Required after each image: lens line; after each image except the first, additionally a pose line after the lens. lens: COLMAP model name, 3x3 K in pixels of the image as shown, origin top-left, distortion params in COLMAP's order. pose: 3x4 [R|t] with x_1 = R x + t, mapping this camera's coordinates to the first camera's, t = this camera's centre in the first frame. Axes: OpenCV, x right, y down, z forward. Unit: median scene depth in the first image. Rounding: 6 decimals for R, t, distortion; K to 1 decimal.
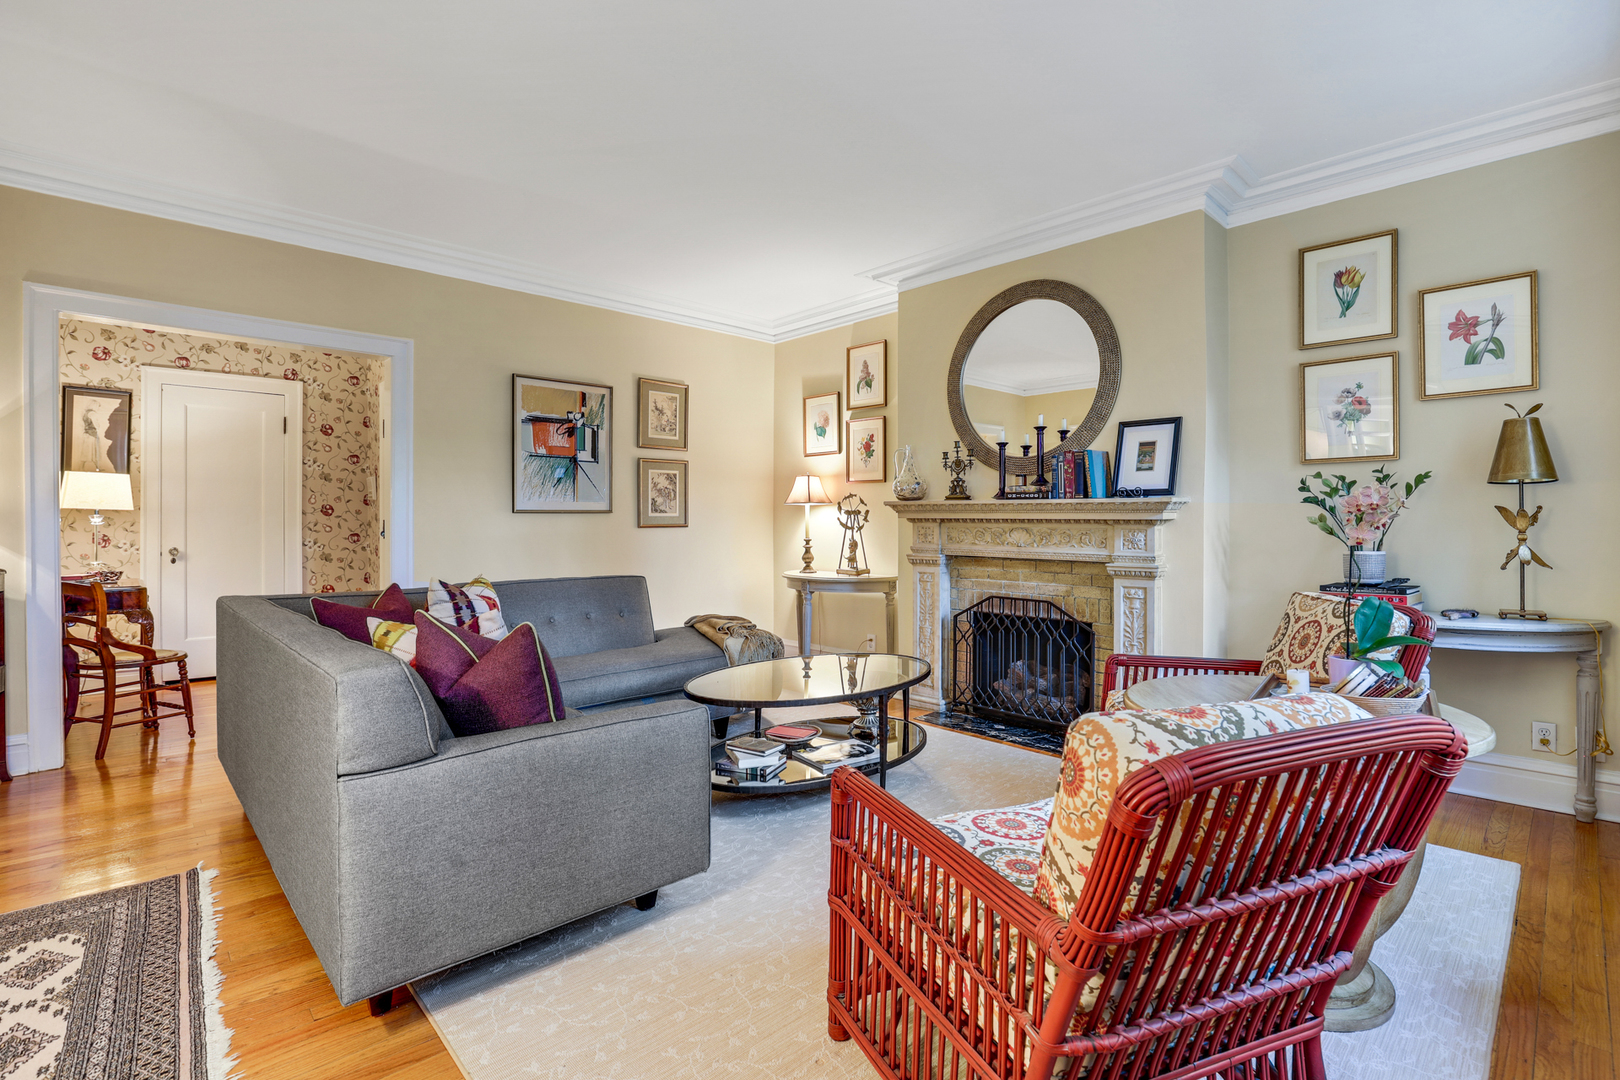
lens RADIAL K [[743.3, 0, 824.9], [0, 743.3, 535.8], [0, 0, 1]] dist [-0.027381, 0.006407]
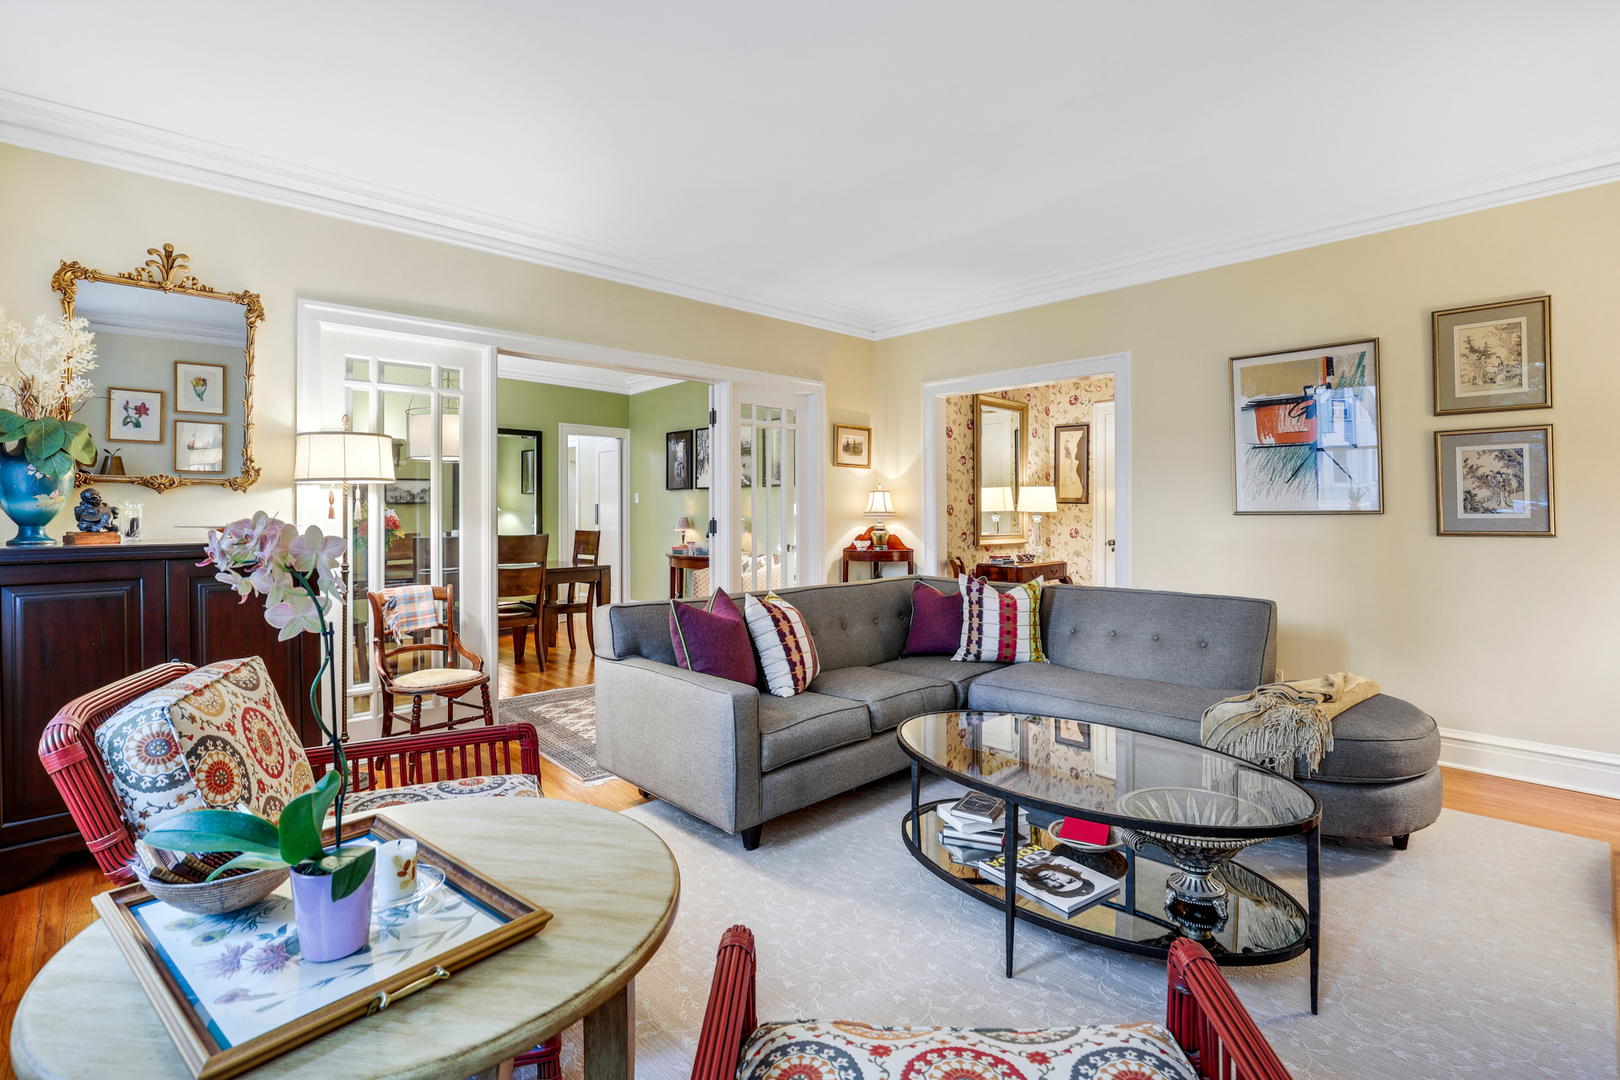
lens RADIAL K [[743.3, 0, 824.9], [0, 743.3, 535.8], [0, 0, 1]] dist [-0.027381, 0.006407]
pose [[0.025946, 0.034319, -0.999074, 0.428054], [-0.010468, 0.999365, 0.034057, -0.029755], [0.999609, 0.009575, 0.026288, 0.466685]]
